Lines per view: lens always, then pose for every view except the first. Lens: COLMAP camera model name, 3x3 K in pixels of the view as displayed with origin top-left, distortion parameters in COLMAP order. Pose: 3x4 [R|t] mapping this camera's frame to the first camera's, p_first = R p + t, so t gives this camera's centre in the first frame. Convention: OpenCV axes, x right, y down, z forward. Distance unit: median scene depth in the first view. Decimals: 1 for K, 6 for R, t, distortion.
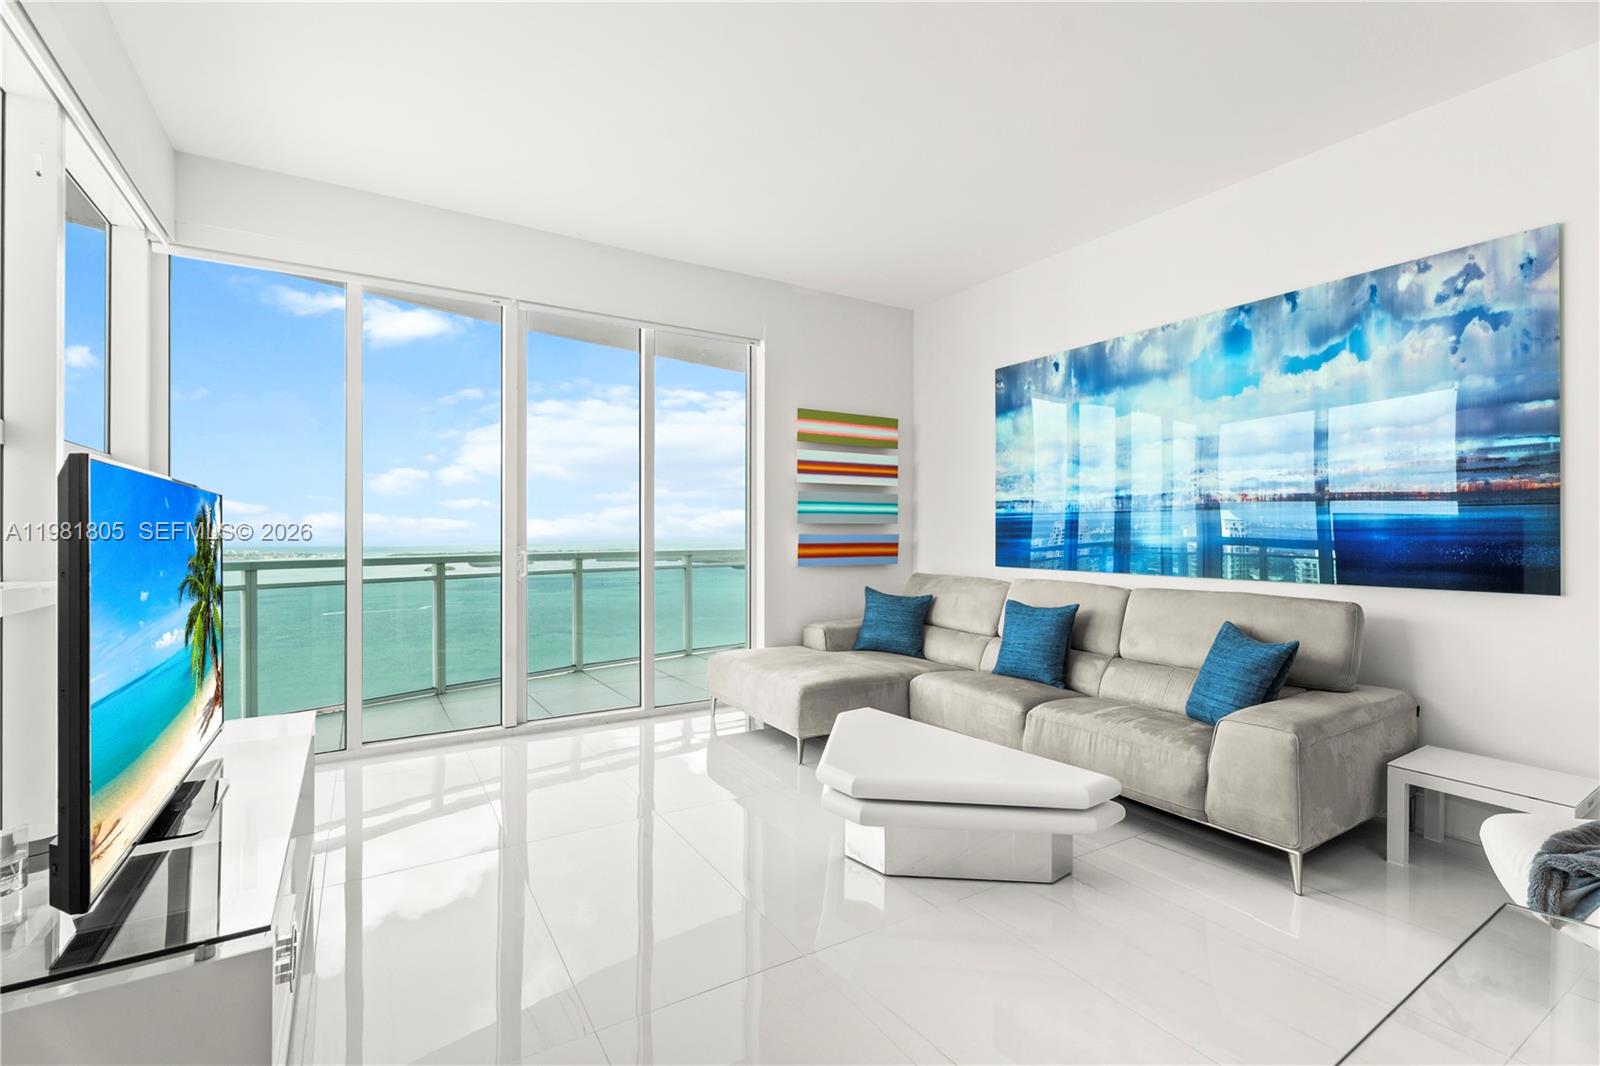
lens RADIAL K [[725.6, 0, 800.0], [0, 725.6, 533.0], [0, 0, 1]] dist [-0.000876, 0.000029]
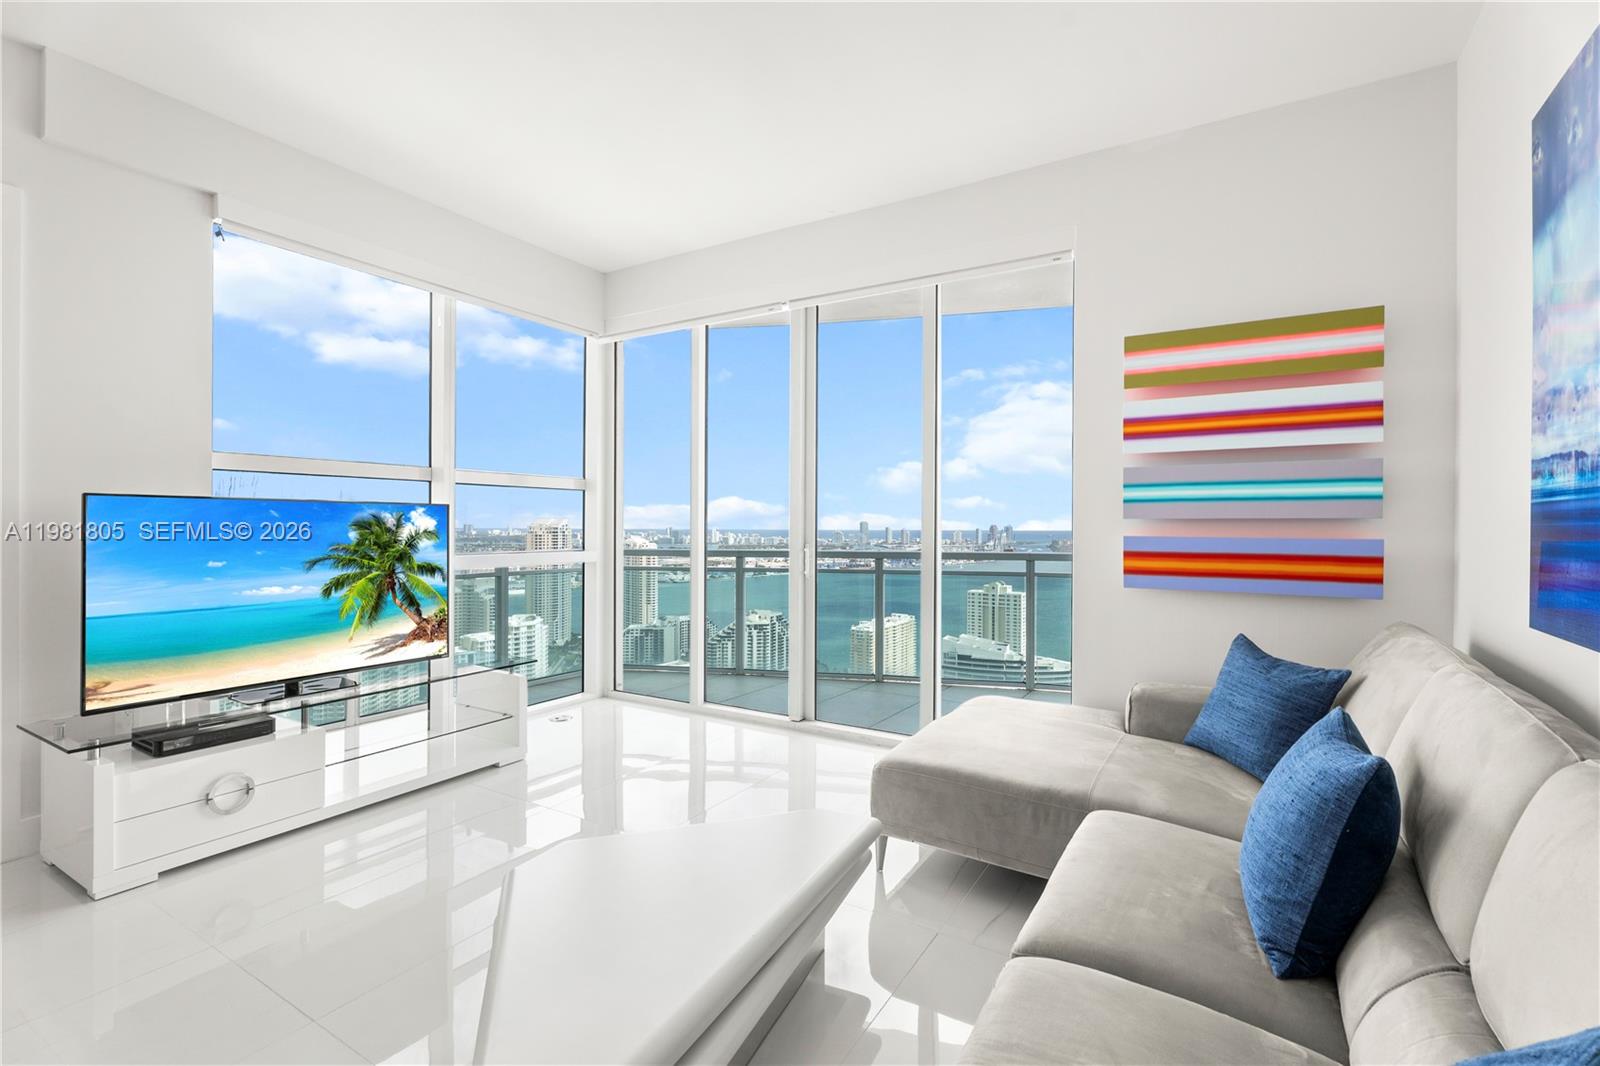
lens RADIAL K [[715.0, 0, 807.4], [0, 715.0, 524.6], [0, 0, 1]] dist [-0.000135, 0.000195]
pose [[0.460346, 0.001686, -0.887738, 0.422310], [-0.006015, 0.999981, -0.001220, -0.005890], [0.887719, 0.005901, 0.460348, 0.468866]]
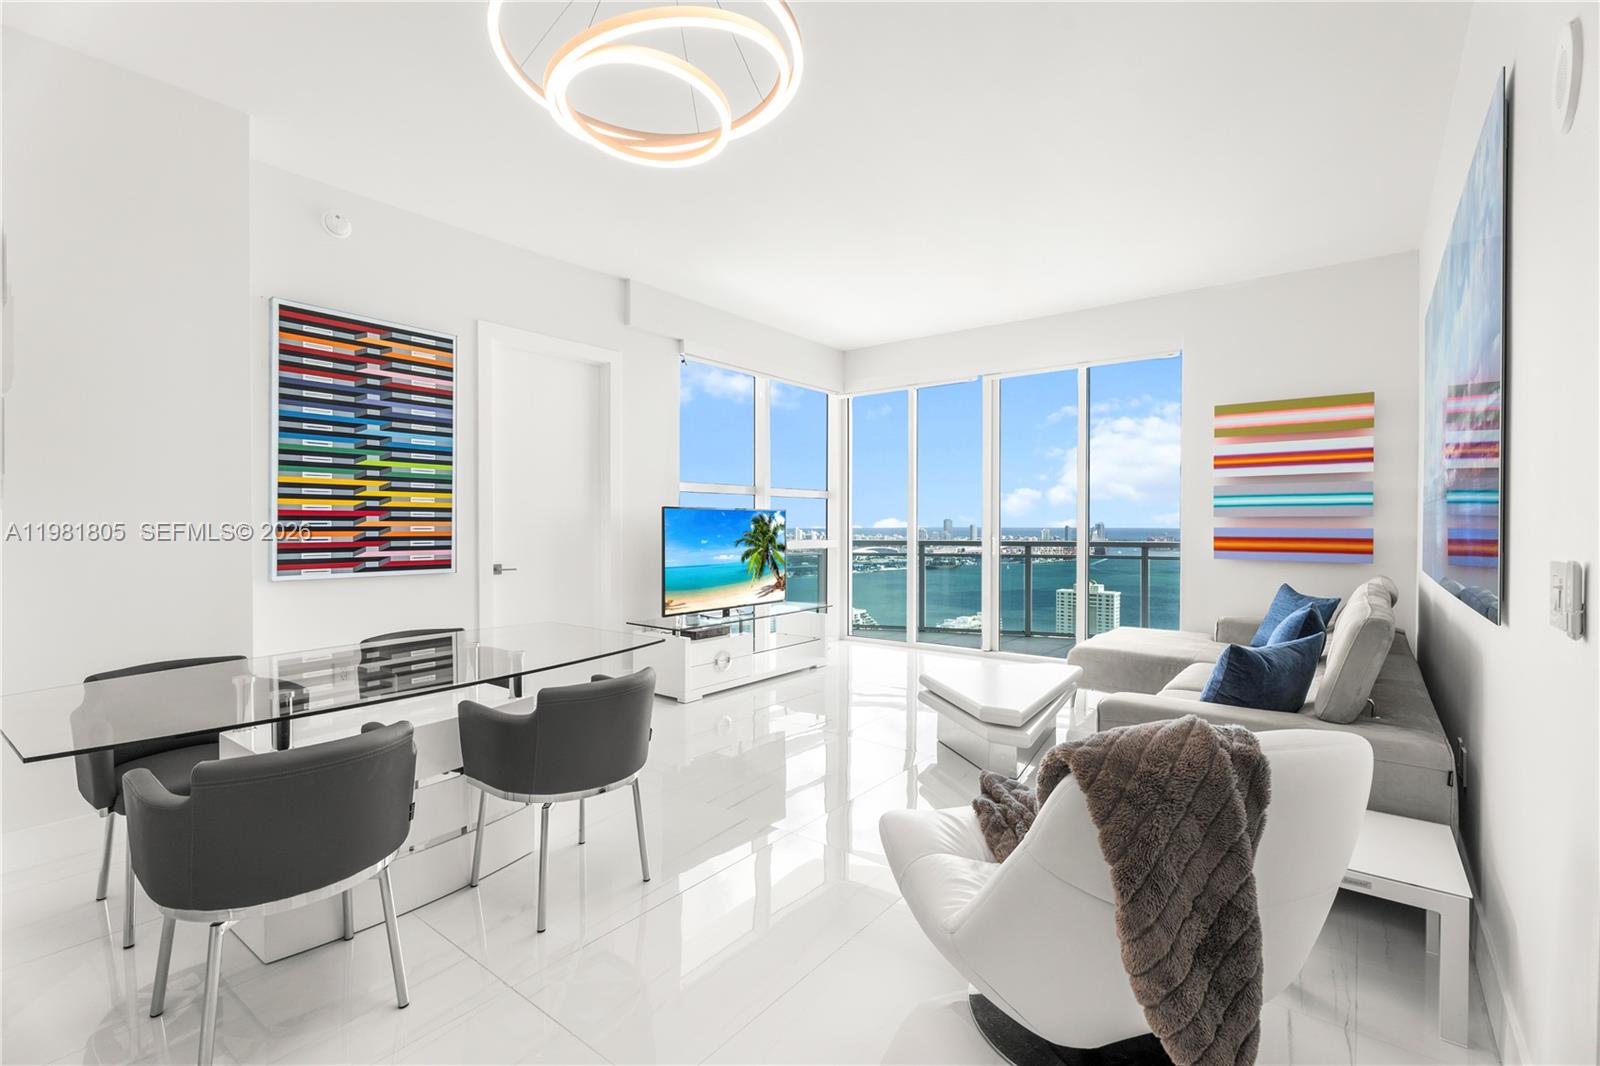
lens RADIAL K [[716.8, 0, 802.3], [0, 716.8, 526.0], [0, 0, 1]] dist [0.001536, 0.000460]
pose [[0.352192, 0.005352, -0.935913, 0.748253], [-0.003663, 0.999984, 0.004340, -0.002648], [0.935921, 0.001900, 0.352205, 0.088754]]
